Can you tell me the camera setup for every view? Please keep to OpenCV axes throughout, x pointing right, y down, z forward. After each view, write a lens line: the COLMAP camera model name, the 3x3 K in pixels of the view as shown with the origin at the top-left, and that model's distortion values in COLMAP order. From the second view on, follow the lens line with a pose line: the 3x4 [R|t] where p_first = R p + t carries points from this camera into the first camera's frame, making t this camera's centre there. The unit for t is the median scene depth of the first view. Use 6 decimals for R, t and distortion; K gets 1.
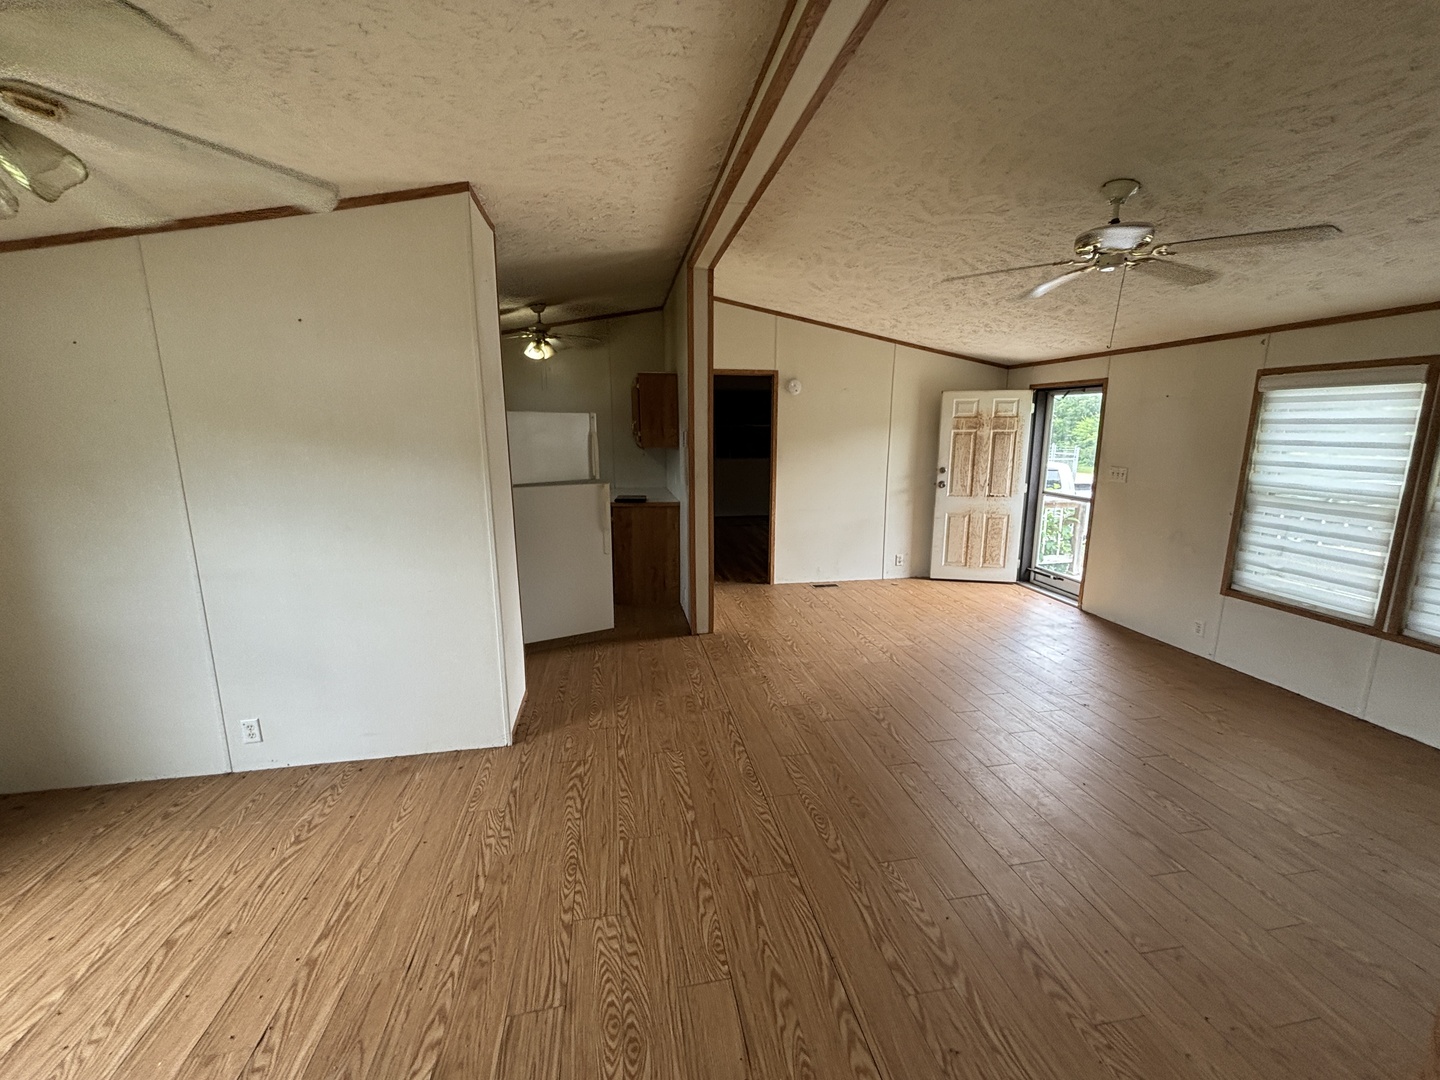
lens RADIAL K [[586.2, 0, 720.9], [0, 586.2, 536.3], [0, 0, 1]] dist [0.002026, 0.000336]
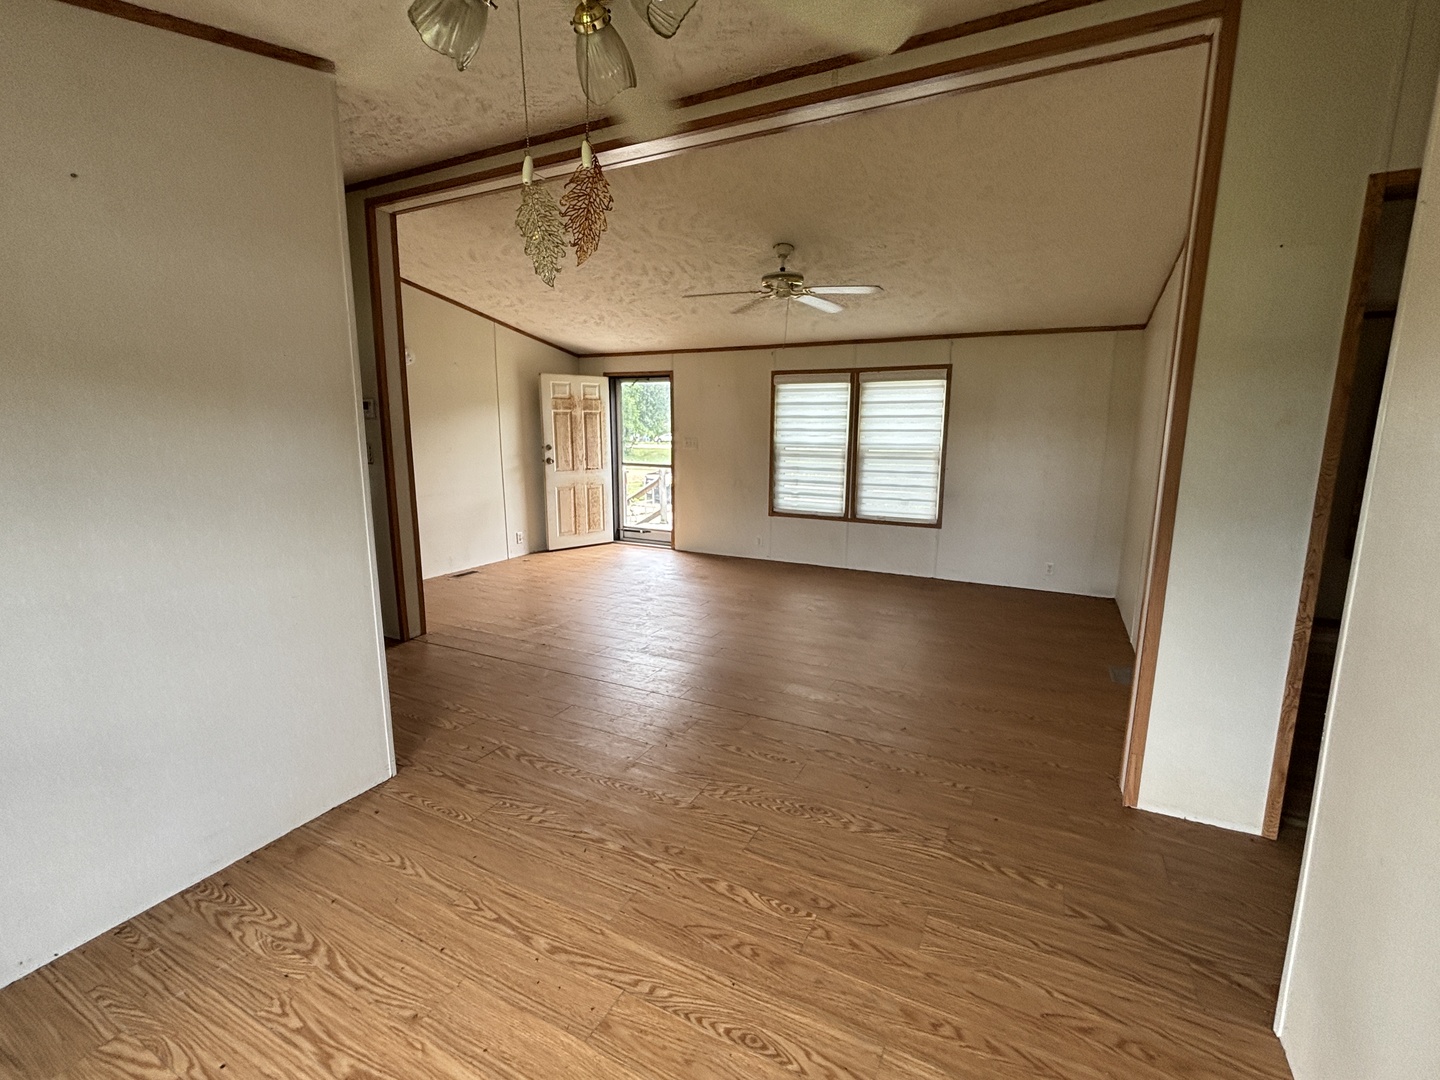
lens RADIAL K [[641.9, 0, 718.5], [0, 641.9, 540.9], [0, 0, 1]] dist [0.002028, -0.000624]
pose [[0.607372, -0.140126, 0.781961, -0.384064], [0.142286, 0.987592, 0.066457, 0.022579], [-0.781571, 0.070898, 0.619774, 0.045091]]
